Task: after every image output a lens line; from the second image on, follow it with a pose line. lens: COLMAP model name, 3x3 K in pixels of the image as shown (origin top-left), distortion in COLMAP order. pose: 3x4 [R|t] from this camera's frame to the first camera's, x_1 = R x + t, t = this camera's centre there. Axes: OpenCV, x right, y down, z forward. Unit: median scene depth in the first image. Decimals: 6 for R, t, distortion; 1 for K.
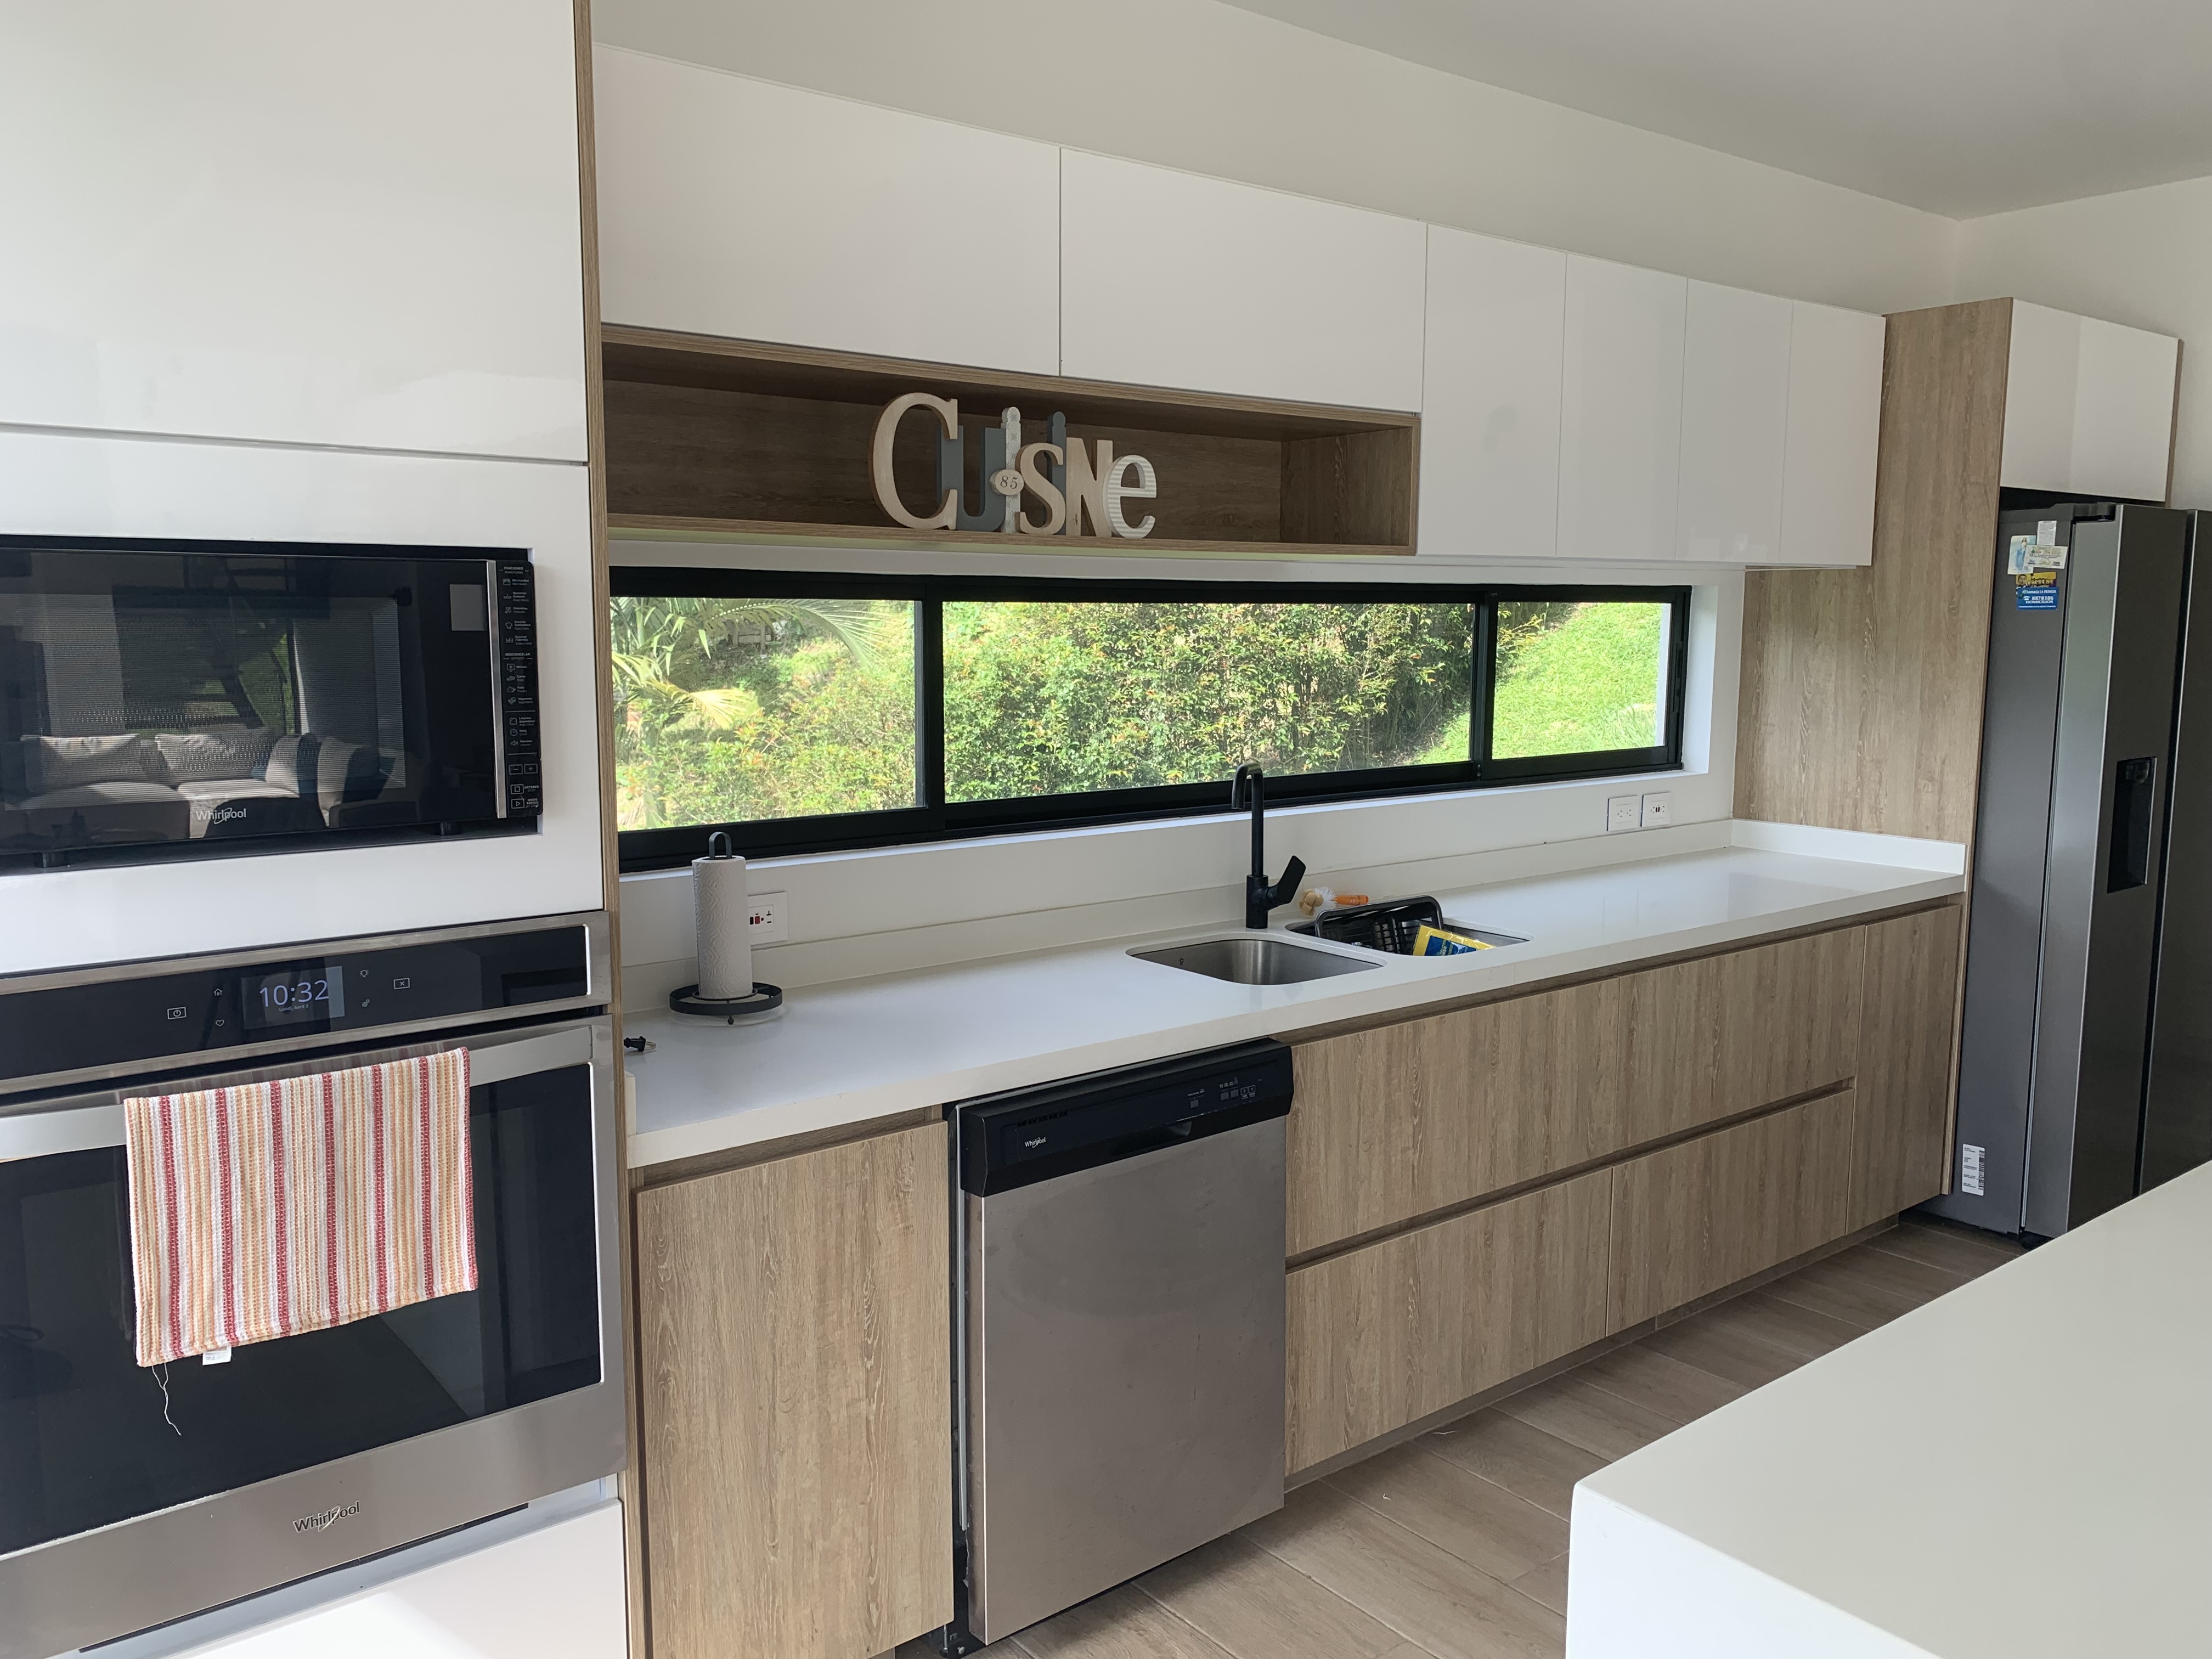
lens RADIAL K [[1673.9, 0, 1073.3], [0, 1673.9, 826.4], [0, 0, 1]] dist [0.048122, -0.051200]
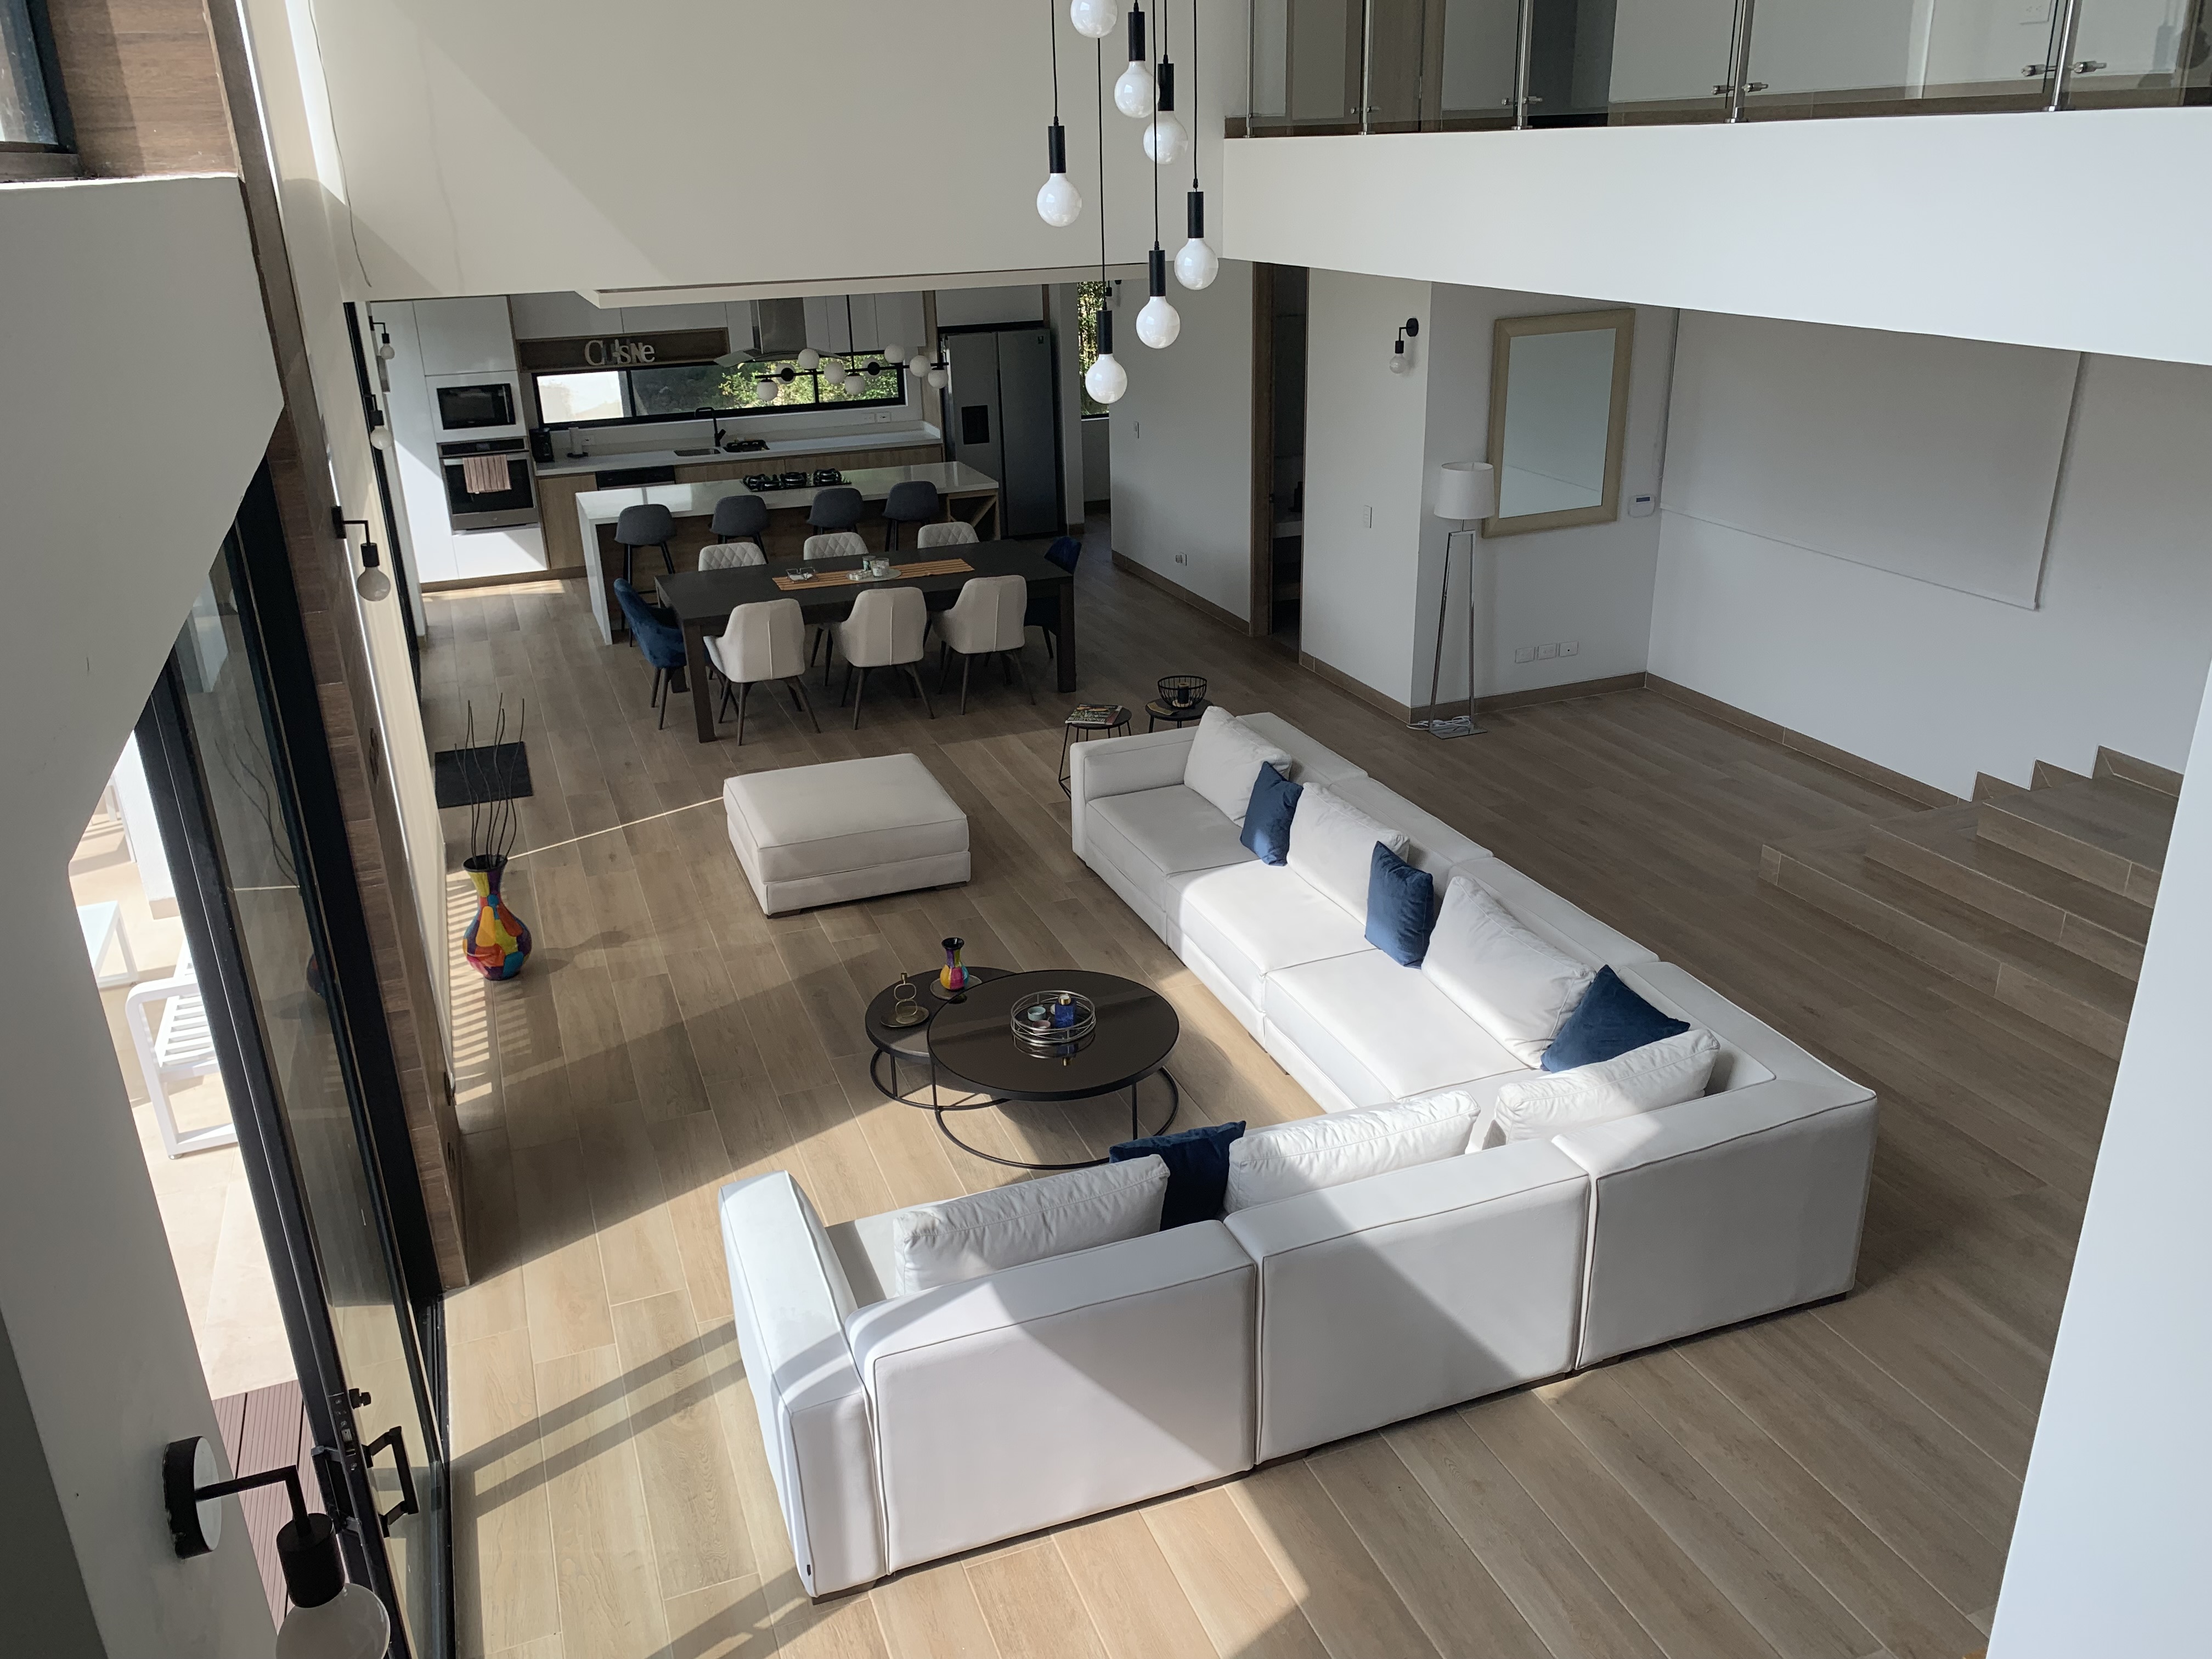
lens RADIAL K [[1673.9, 0, 1090.7], [0, 1673.9, 850.6], [0, 0, 1]] dist [0.048122, -0.051200]
pose [[0.952399, 0.090464, -0.291122, 2.907807], [-0.007121, 0.961297, 0.275420, -0.168751], [0.304771, -0.260237, 0.916183, -3.603339]]
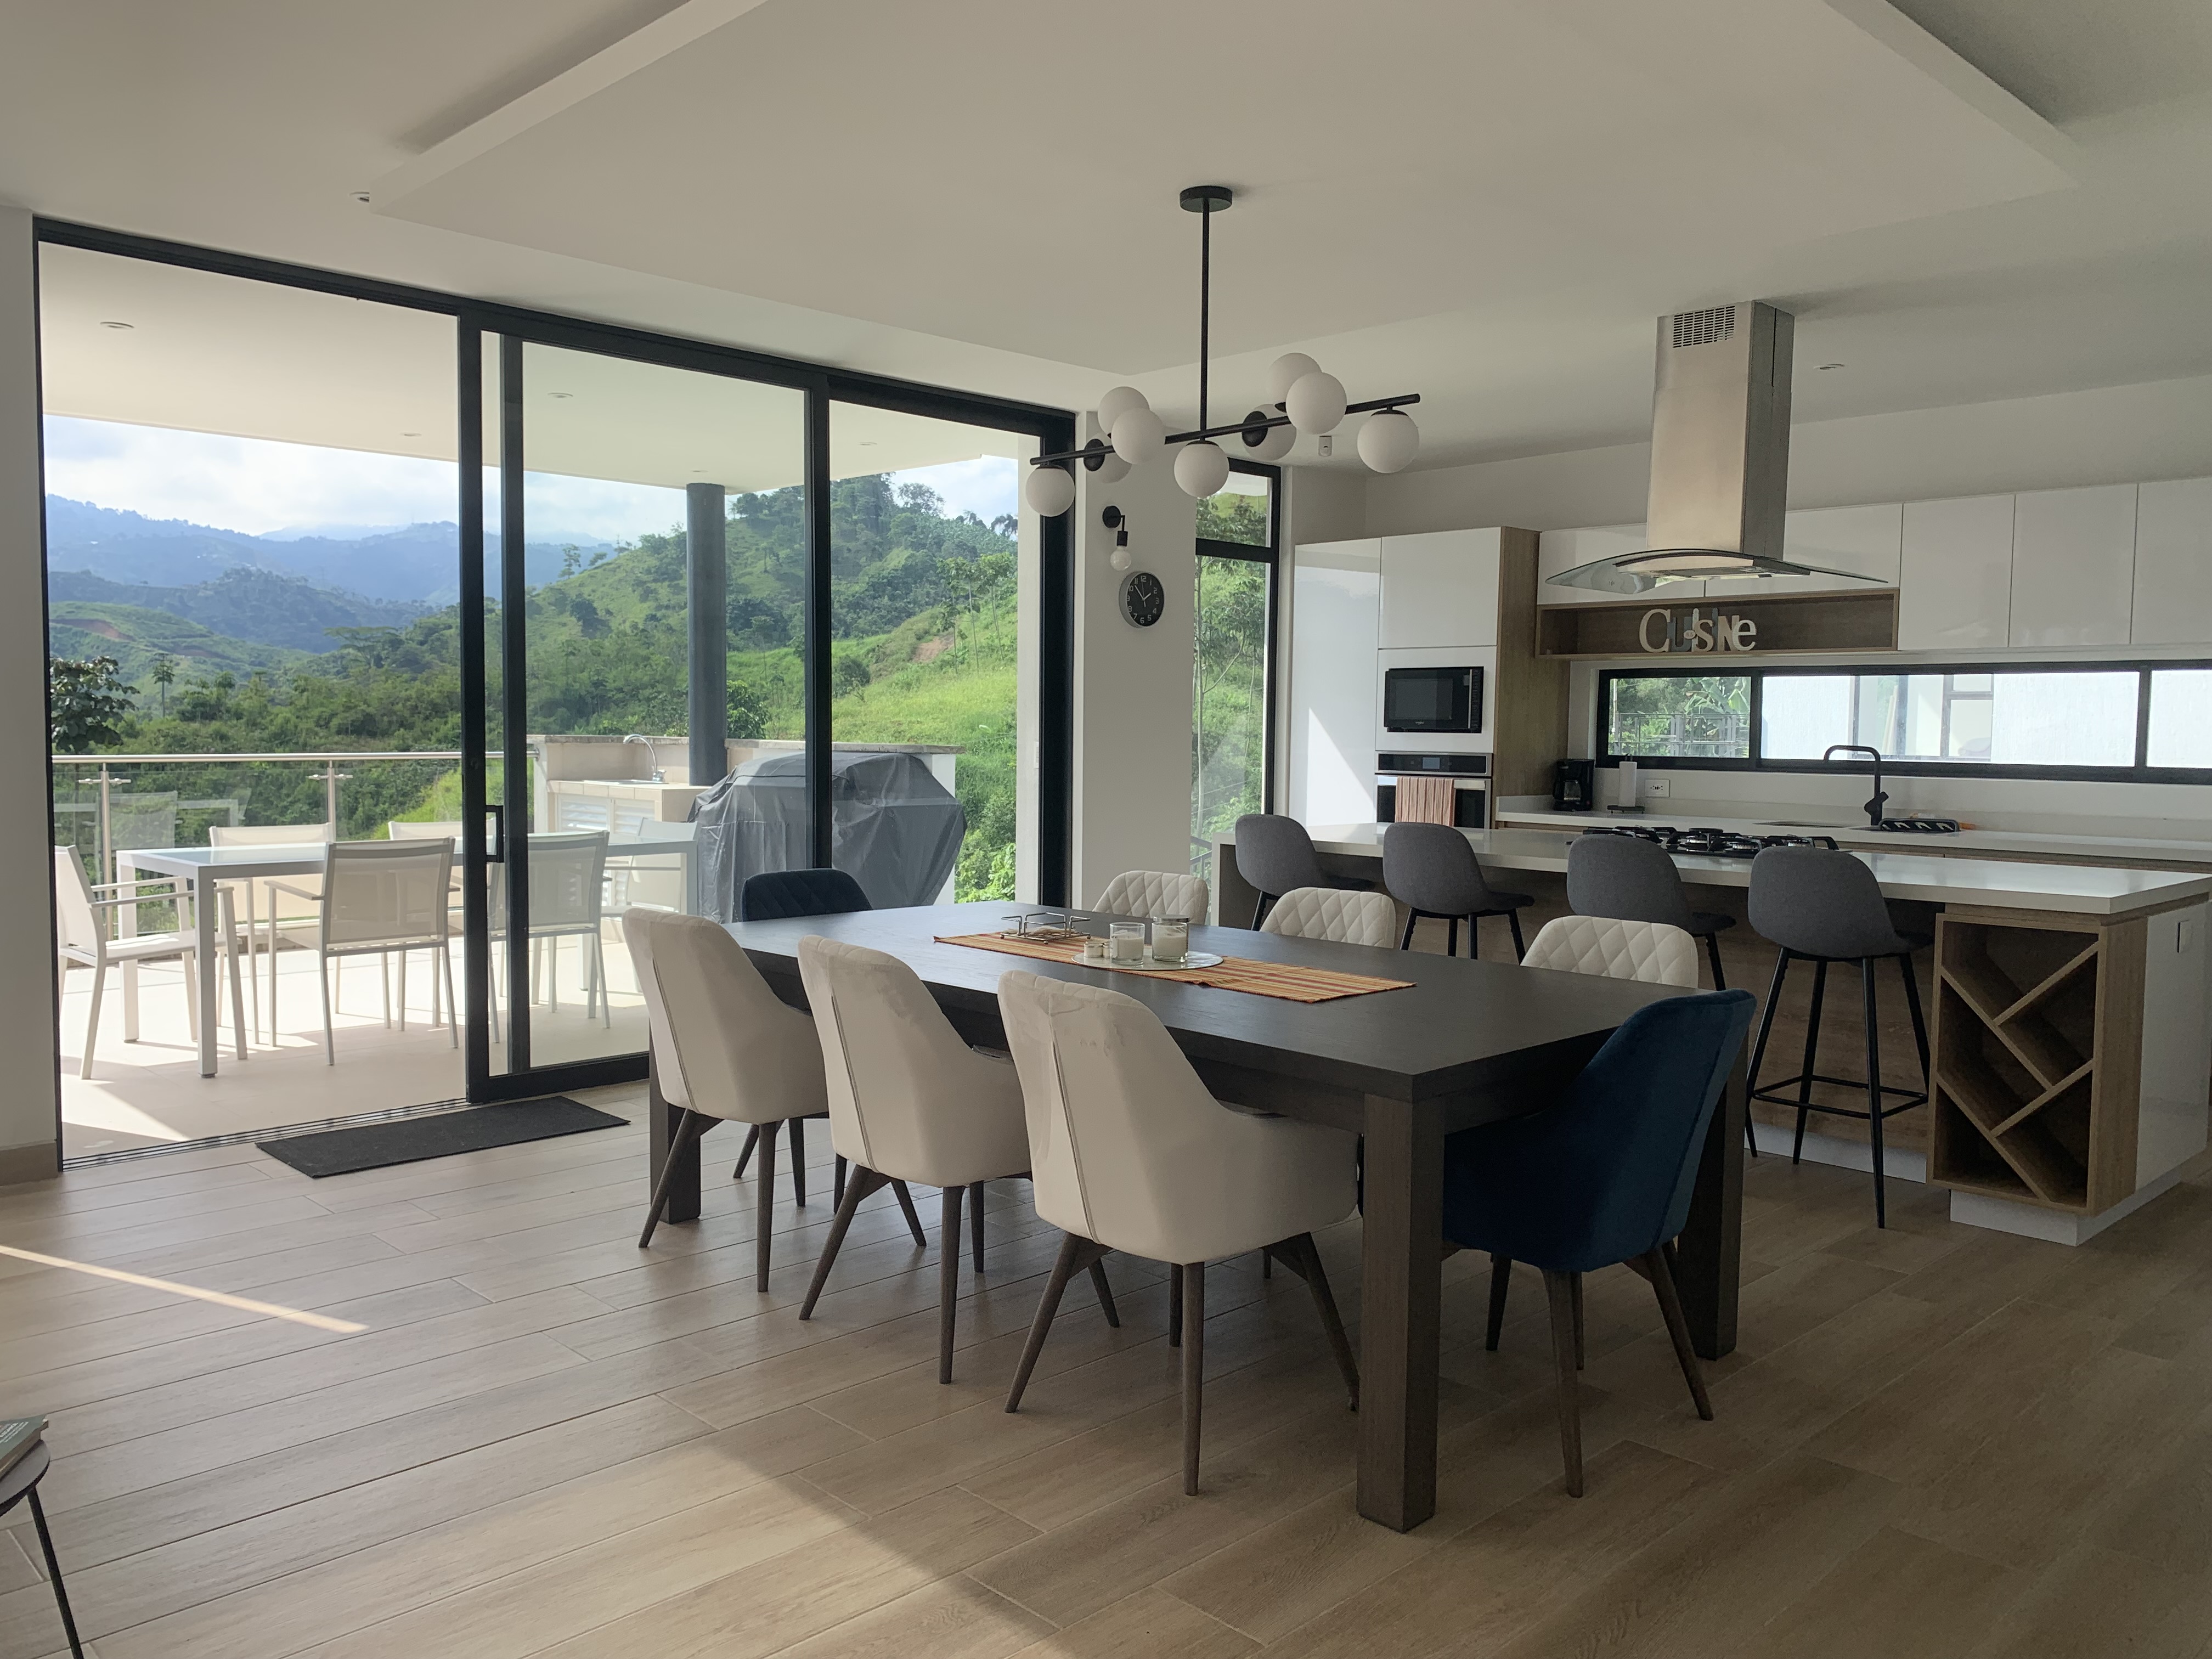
lens RADIAL K [[1673.9, 0, 1102.6], [0, 1673.9, 840.8], [0, 0, 1]] dist [0.048122, -0.051200]
pose [[0.107644, 0.069359, -0.991767, 2.628268], [-0.134431, 0.989417, 0.054604, 0.117525], [0.985059, 0.127446, 0.115829, -0.271377]]
